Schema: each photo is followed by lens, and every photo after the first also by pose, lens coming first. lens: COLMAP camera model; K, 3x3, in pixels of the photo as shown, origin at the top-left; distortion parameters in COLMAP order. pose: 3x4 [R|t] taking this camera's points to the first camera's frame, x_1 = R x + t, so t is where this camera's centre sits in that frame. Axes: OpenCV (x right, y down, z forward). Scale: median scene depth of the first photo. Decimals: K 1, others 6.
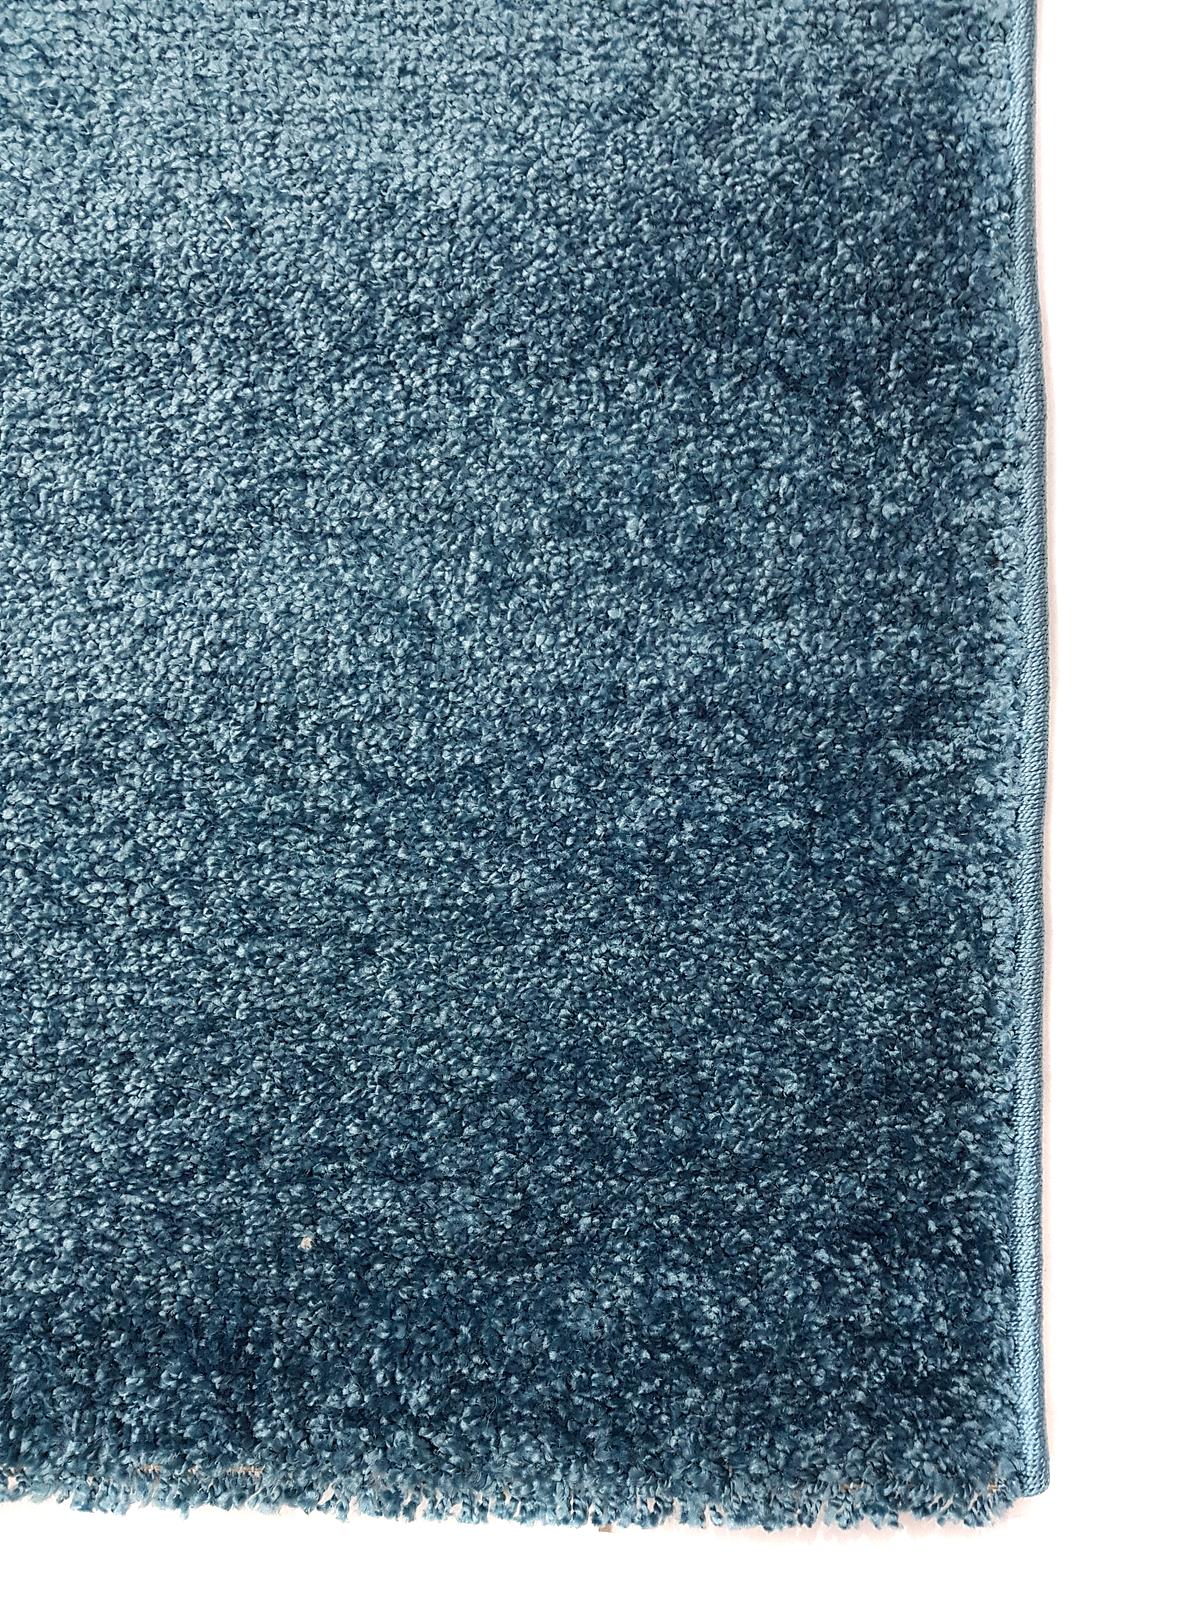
lens RADIAL K [[1198.5, 0, 600.0], [0, 1198.5, 800.0], [0, 0, 1]] dist [0.031619, -0.003881]
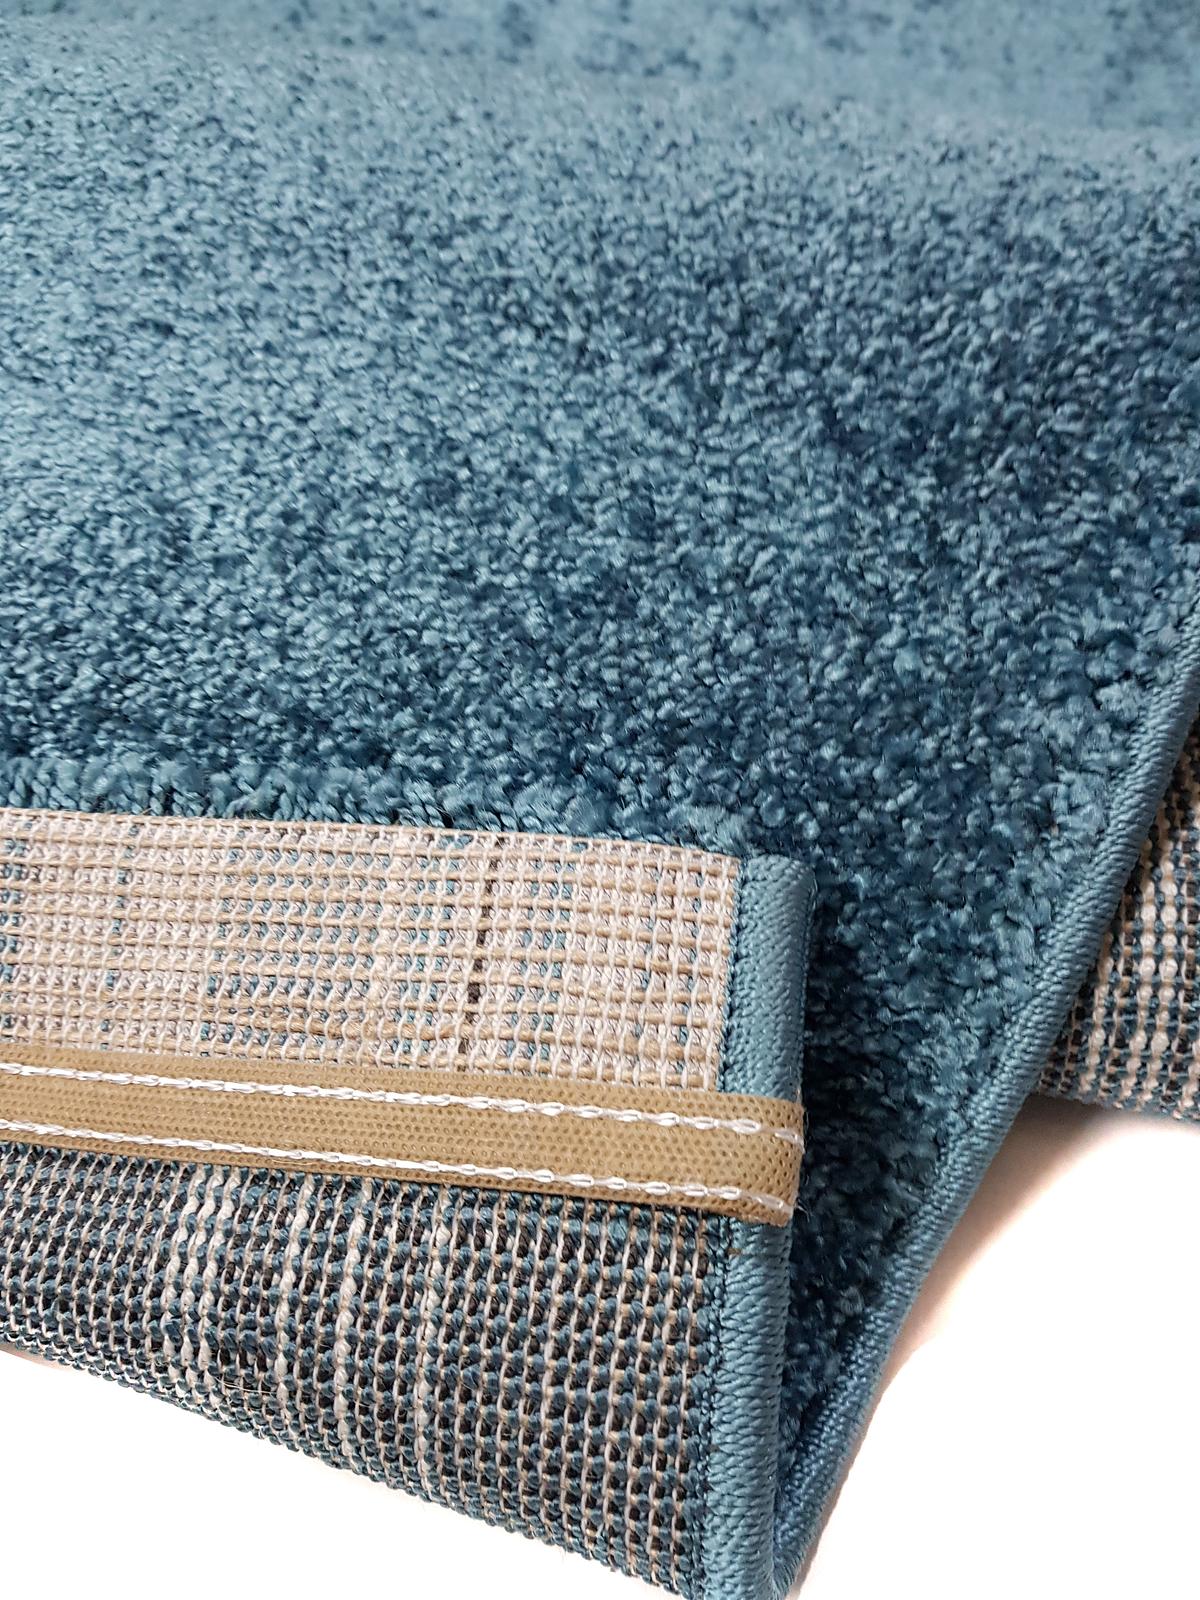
lens RADIAL K [[1570.6, 0, 600.0], [0, 1570.6, 800.0], [0, 0, 1]] dist [-0.001692, -0.005275]
pose [[0.898377, 0.429620, 0.091359, 0.062766], [-0.419219, 0.900763, -0.113499, -0.033992], [-0.131055, 0.063665, 0.989329, 0.256454]]
